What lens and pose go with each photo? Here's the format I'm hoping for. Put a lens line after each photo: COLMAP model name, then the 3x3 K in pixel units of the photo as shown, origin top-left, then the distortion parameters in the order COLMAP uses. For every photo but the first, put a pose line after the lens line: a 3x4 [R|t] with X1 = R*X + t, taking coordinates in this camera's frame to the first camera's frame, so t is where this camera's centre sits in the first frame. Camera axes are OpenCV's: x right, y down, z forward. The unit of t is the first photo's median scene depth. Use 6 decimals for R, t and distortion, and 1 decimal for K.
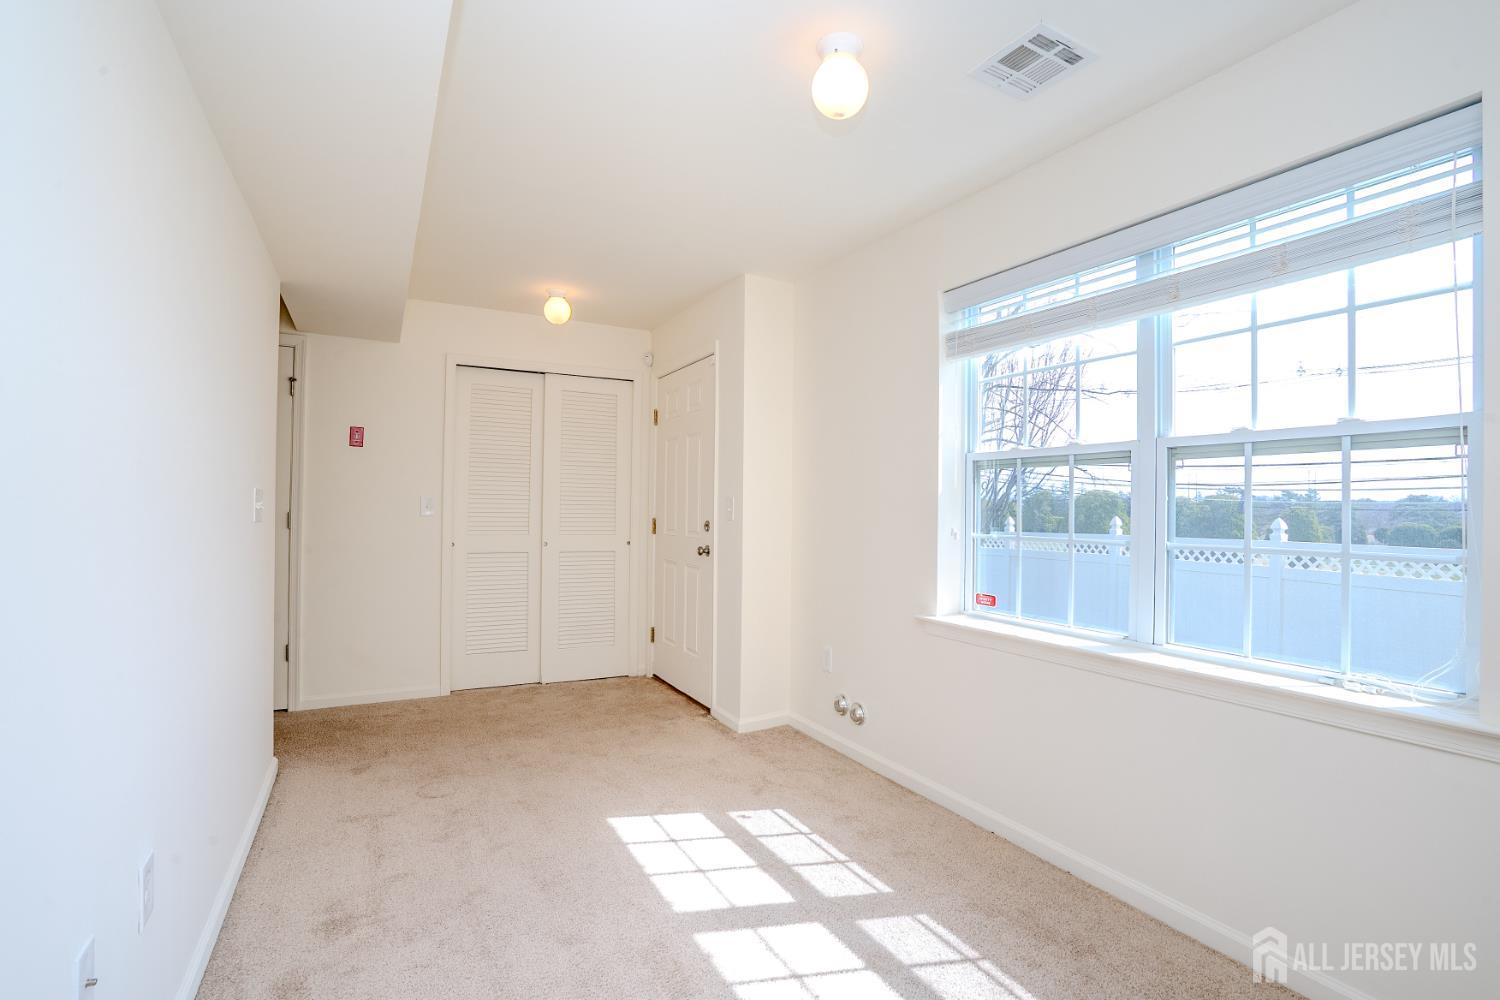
lens RADIAL K [[685.2, 0, 751.1], [0, 685.2, 502.2], [0, 0, 1]] dist [-0.052989, 0.019874]
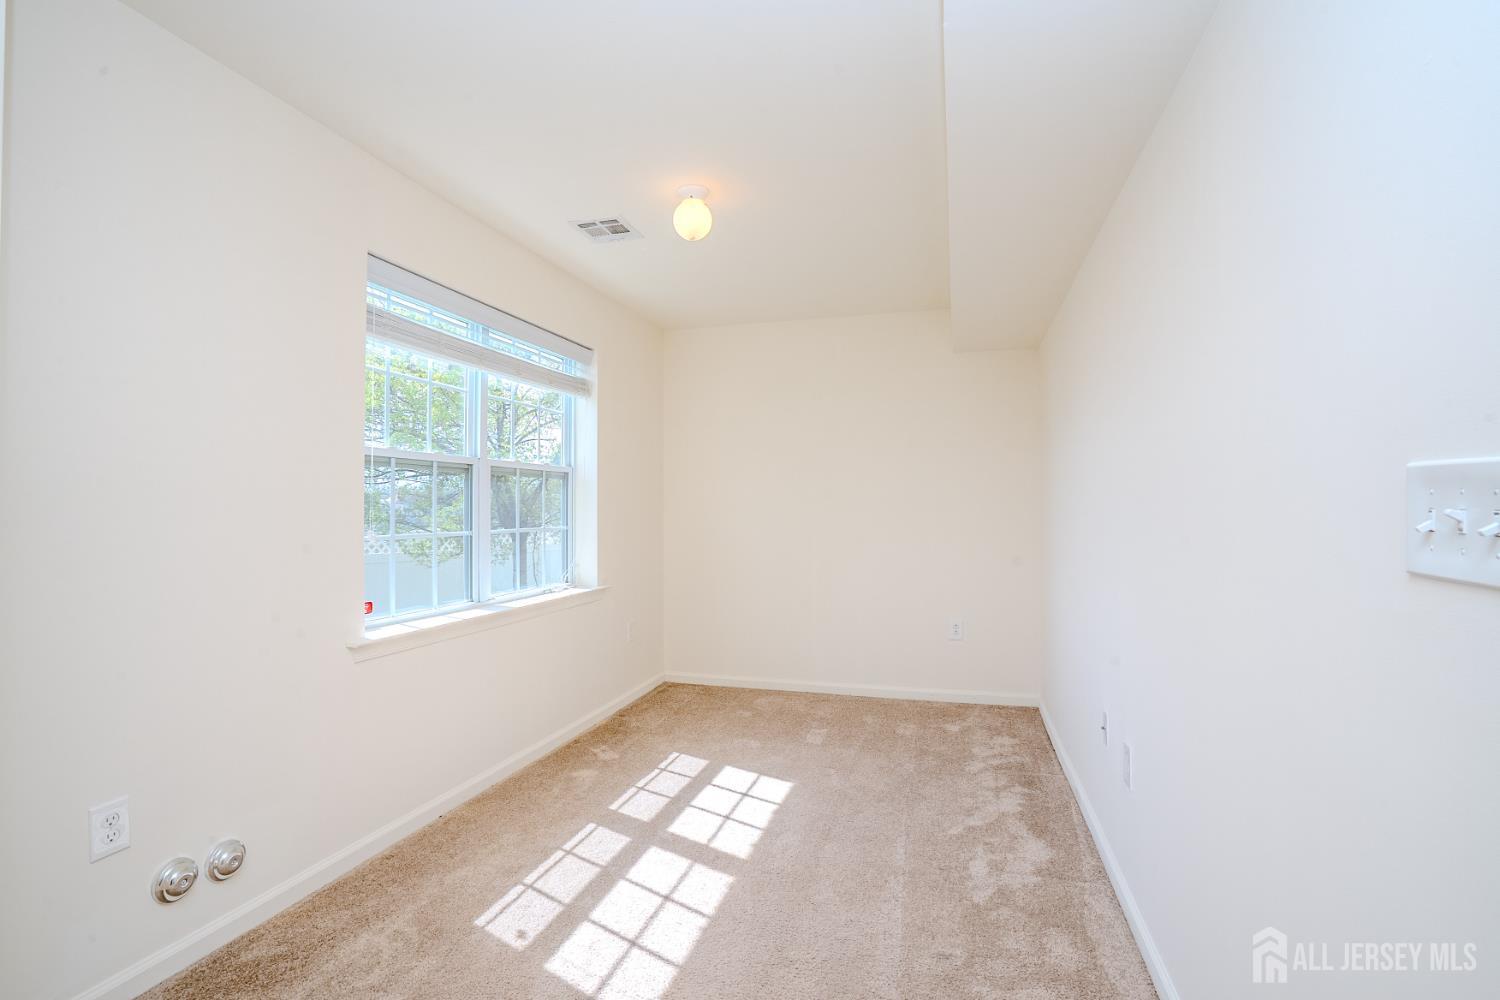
lens RADIAL K [[688.7, 0, 743.6], [0, 688.7, 482.6], [0, 0, 1]] dist [-0.031433, 0.007106]
pose [[-0.691283, 0.008237, 0.722537, -0.854891], [-0.019026, 0.999381, -0.029596, -0.009083], [-0.722334, -0.034207, -0.690698, 1.624778]]
